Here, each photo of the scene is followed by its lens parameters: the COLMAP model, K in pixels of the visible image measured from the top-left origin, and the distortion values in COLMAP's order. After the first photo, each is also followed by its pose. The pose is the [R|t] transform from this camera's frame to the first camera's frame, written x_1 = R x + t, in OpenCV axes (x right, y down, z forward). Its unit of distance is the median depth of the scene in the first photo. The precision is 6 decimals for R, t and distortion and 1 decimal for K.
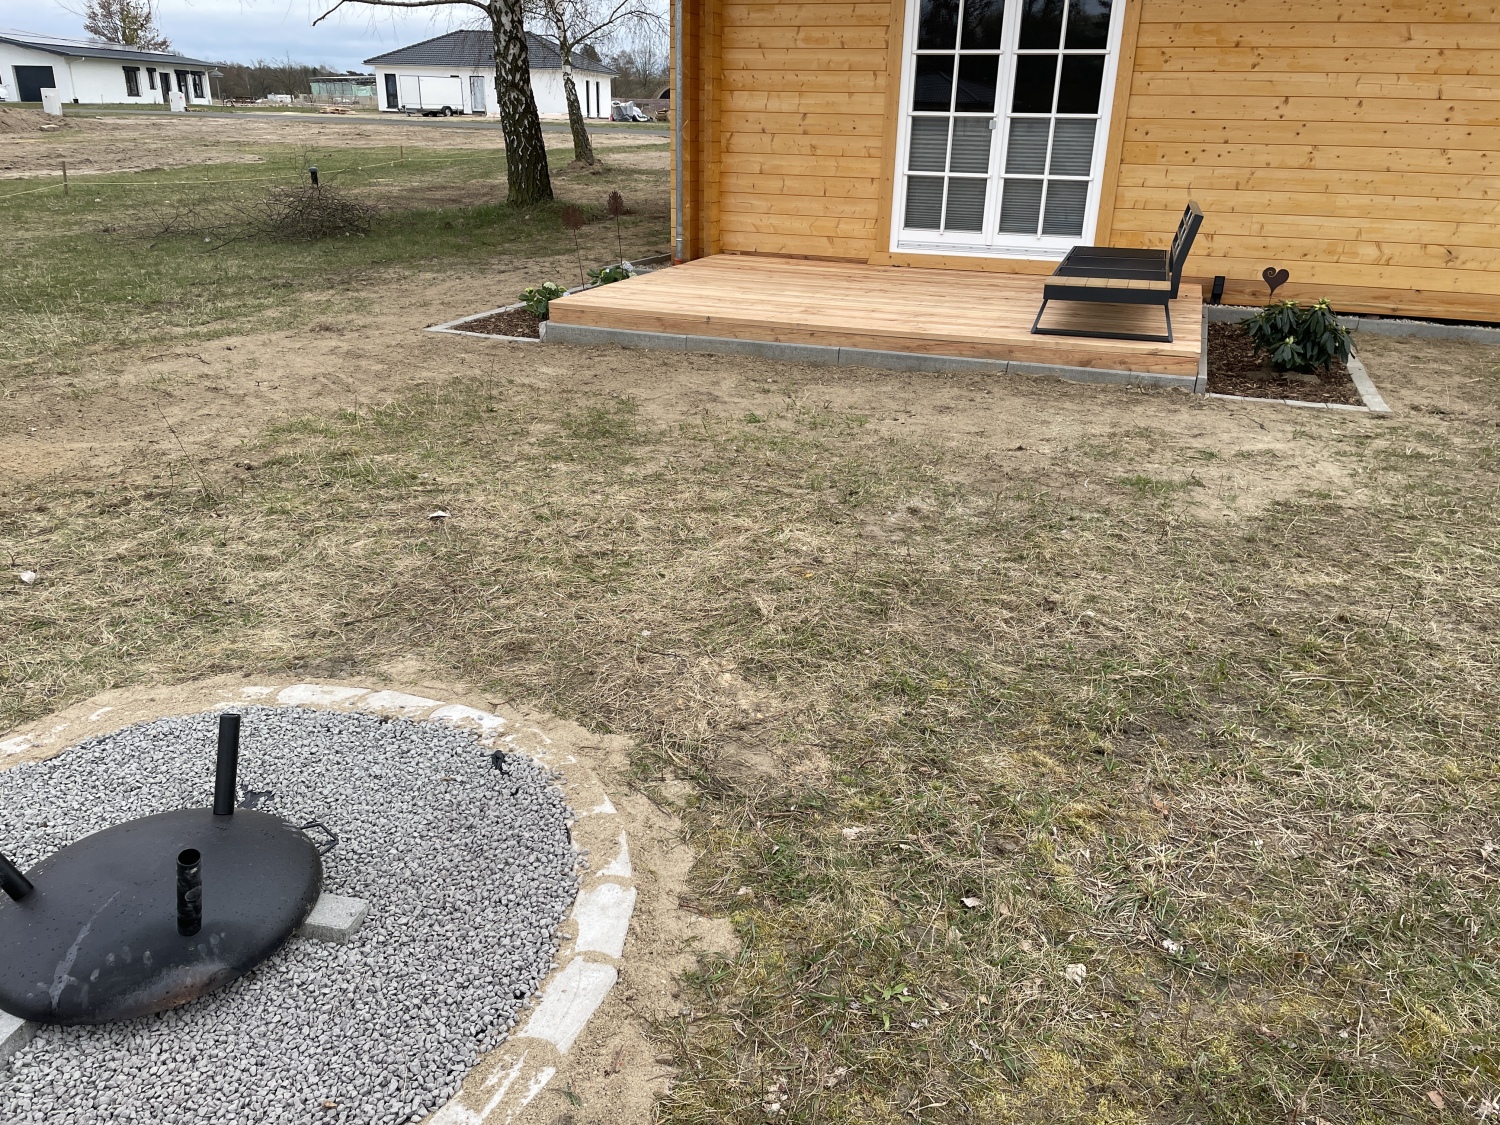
lens RADIAL K [[1128.4, 0, 750.5], [0, 1128.4, 566.9], [0, 0, 1]] dist [0.006211, 0.000345]
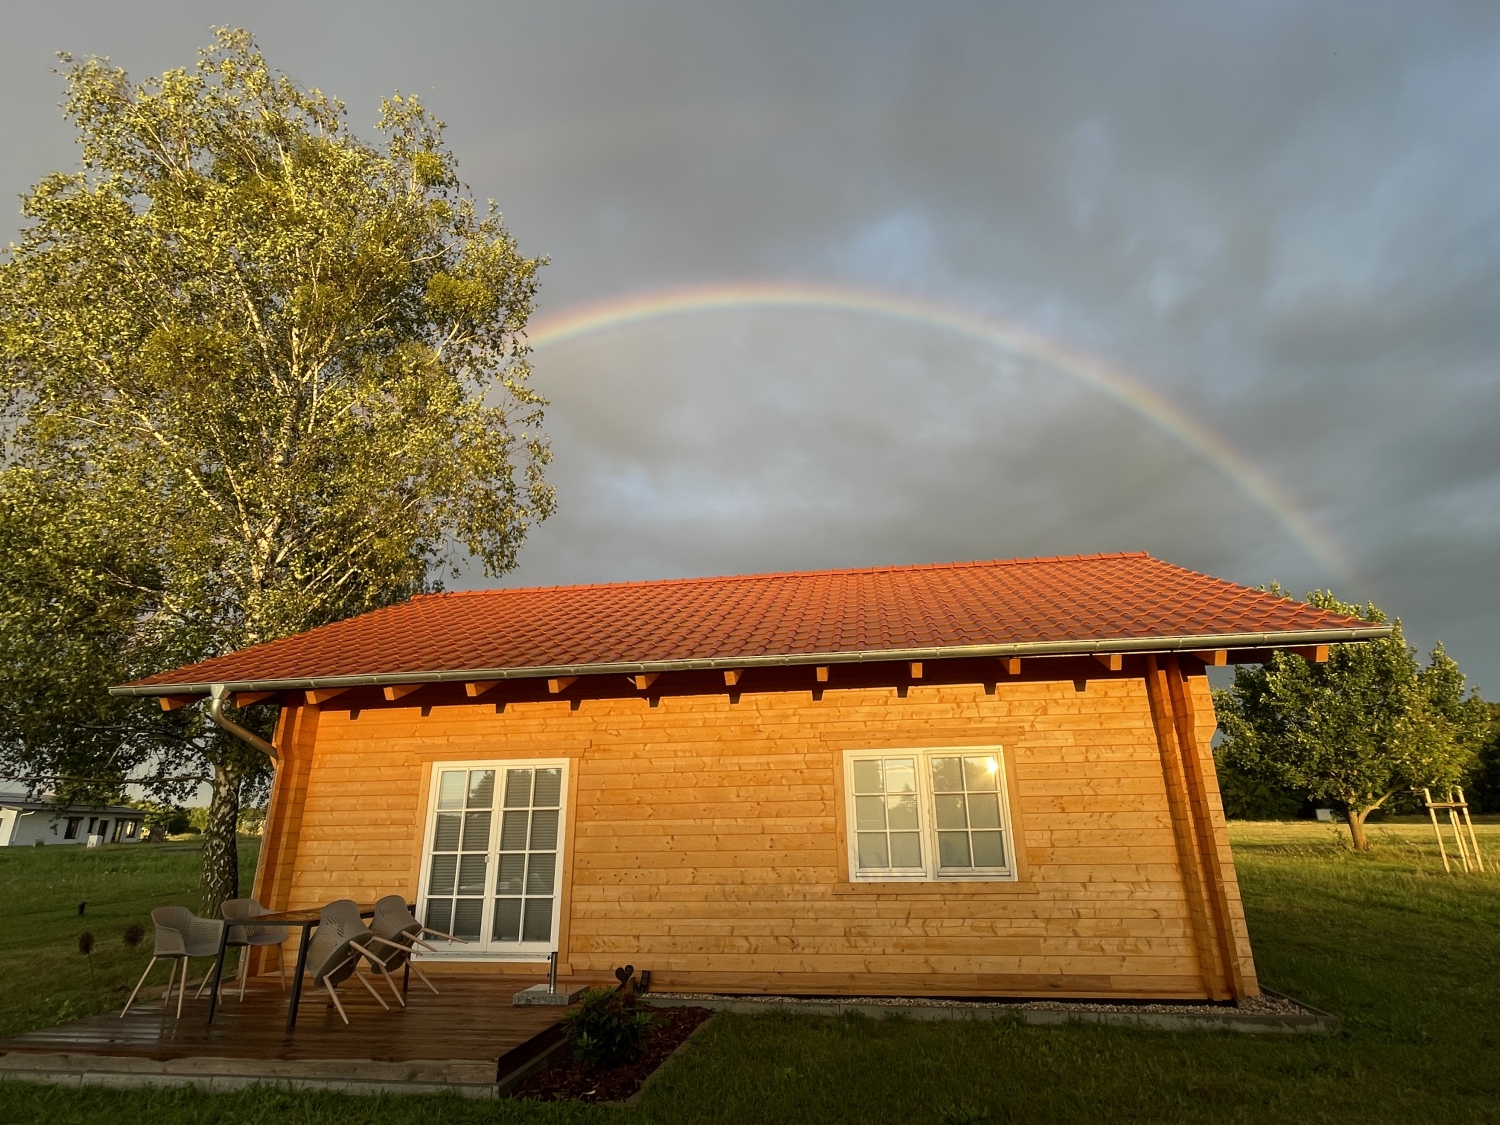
lens RADIAL K [[775.5, 0, 749.4], [0, 775.5, 561.7], [0, 0, 1]] dist [-0.003021, -0.000139]
pose [[0.978834, 0.039254, 0.200855, 0.314021], [0.102539, 0.755290, -0.647319, -0.015347], [-0.177114, 0.654214, 0.735279, -0.003879]]
